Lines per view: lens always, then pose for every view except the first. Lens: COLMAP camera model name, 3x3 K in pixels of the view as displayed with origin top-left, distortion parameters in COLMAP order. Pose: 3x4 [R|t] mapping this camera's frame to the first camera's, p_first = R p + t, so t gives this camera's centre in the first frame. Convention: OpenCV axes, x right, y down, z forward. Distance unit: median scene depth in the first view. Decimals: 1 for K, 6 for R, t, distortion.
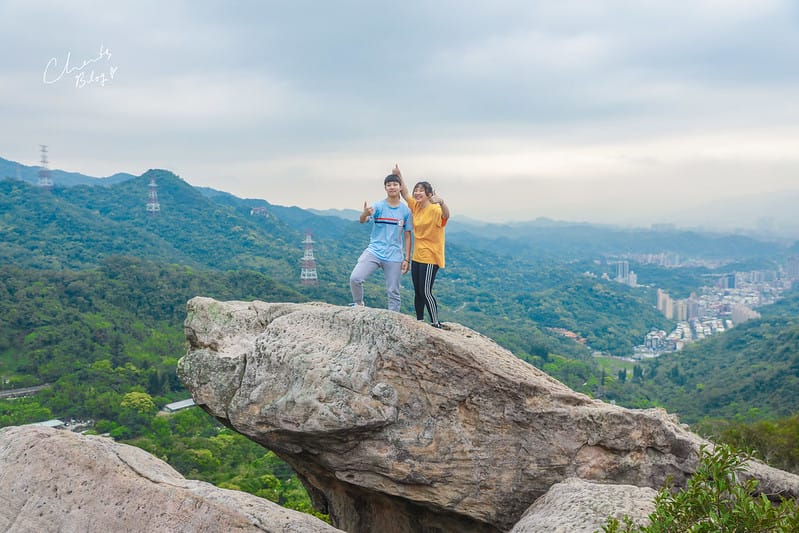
lens RADIAL K [[713.2, 0, 398.2], [0, 713.2, 271.9], [0, 0, 1]] dist [-0.040443, 0.080514]
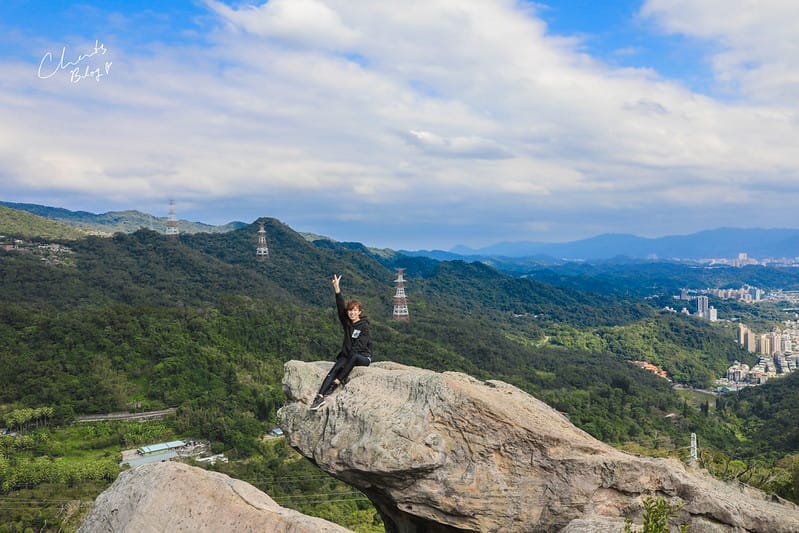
lens RADIAL K [[661.6, 0, 397.5], [0, 661.6, 268.8], [0, 0, 1]] dist [-0.062682, 0.090814]
pose [[0.991540, -0.012203, -0.129226, 0.055968], [0.004582, 0.998241, -0.059109, -0.054141], [0.129720, 0.058017, 0.989852, -0.147868]]
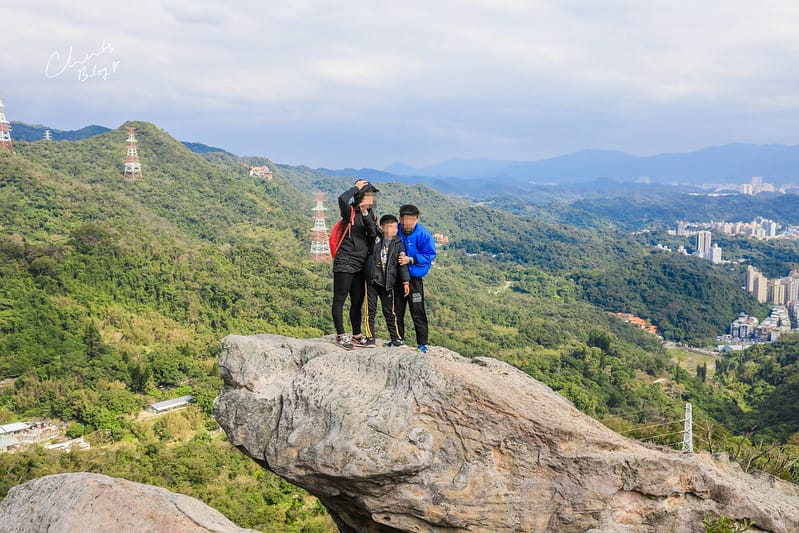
lens RADIAL K [[860.9, 0, 397.8], [0, 860.9, 271.1], [0, 0, 1]] dist [0.039472, 0.000000]
pose [[0.999406, 0.000492, -0.034457, -0.007259], [0.000593, 0.999505, 0.031464, -0.085564], [0.034456, -0.031466, 0.998911, -0.180493]]
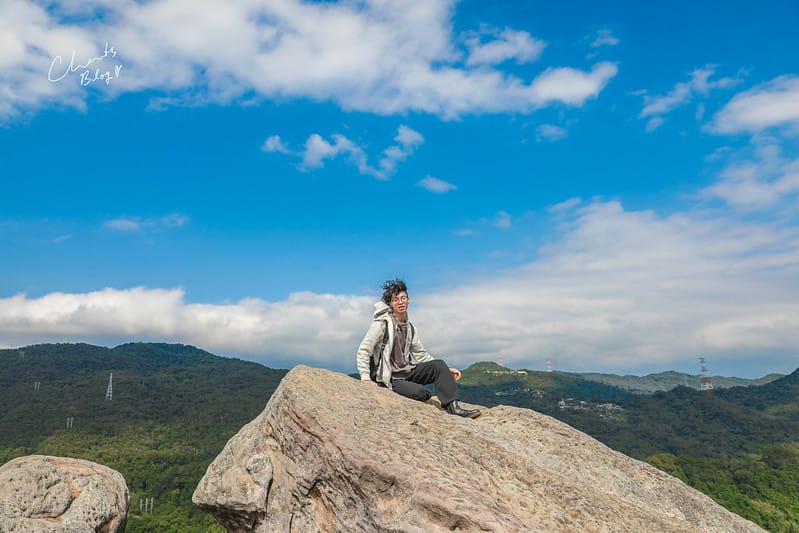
lens RADIAL K [[537.0, 0, 391.9], [0, 537.0, 261.5], [0, 0, 1]] dist [-0.080312, 0.049553]
pose [[0.540976, -0.261549, -0.799335, 0.457767], [-0.041510, 0.940953, -0.335981, 0.116888], [0.840013, 0.214939, 0.498177, 0.627369]]
